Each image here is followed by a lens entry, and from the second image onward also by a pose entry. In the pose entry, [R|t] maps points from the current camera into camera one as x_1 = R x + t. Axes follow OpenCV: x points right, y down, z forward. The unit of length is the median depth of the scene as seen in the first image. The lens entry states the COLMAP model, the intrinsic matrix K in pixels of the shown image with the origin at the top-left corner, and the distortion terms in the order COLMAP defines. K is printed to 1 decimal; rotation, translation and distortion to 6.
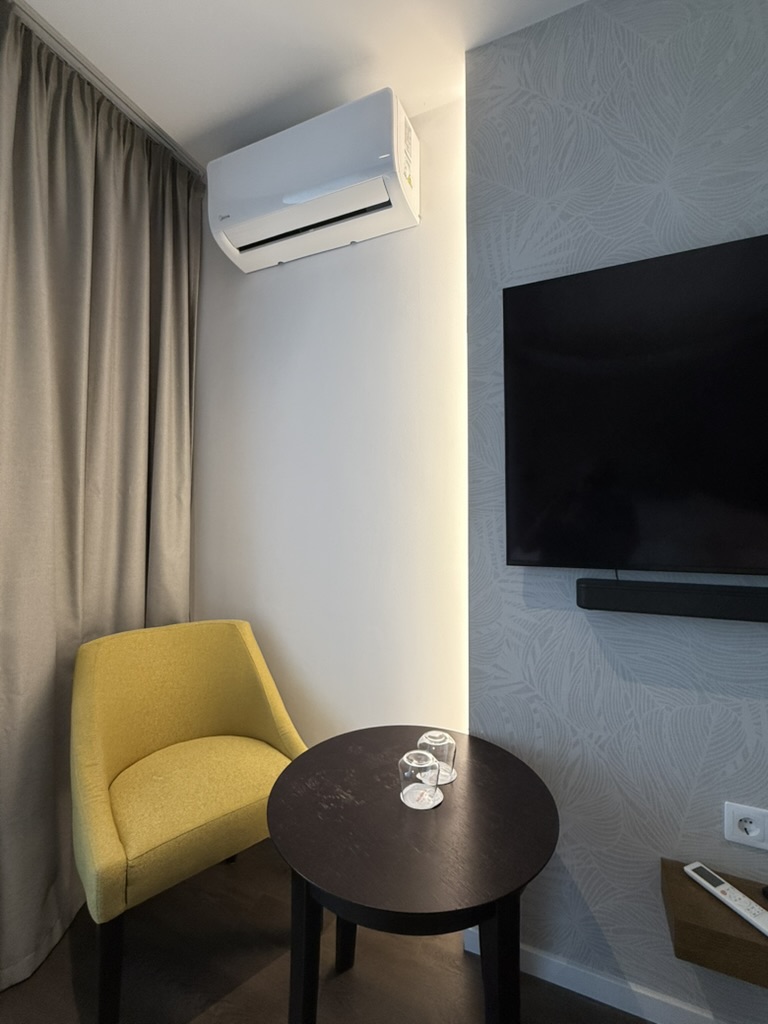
lens RADIAL K [[444.9, 0, 384.0], [0, 444.9, 512.0], [0, 0, 1]] dist [-0.001708, 0.000182]
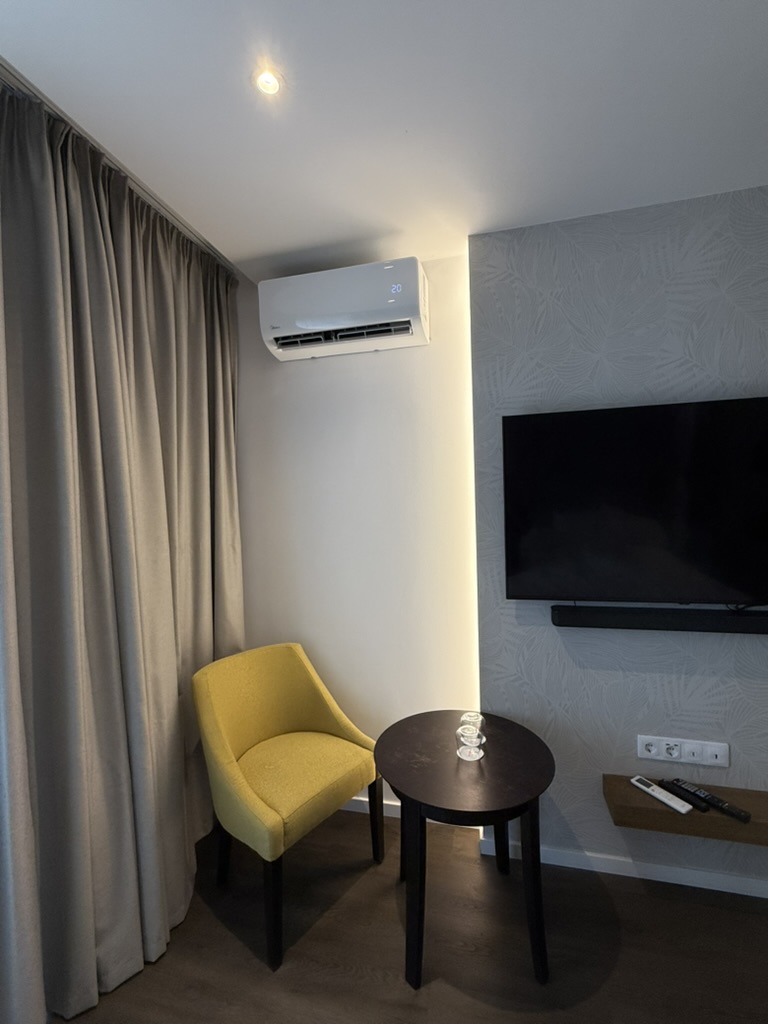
lens RADIAL K [[444.9, 0, 384.0], [0, 444.9, 512.0], [0, 0, 1]] dist [-0.001708, 0.000182]
pose [[0.985188, -0.030411, 0.168759, -0.368070], [0.024828, 0.999076, 0.035095, -0.231327], [-0.169670, -0.030385, 0.985032, -0.393958]]
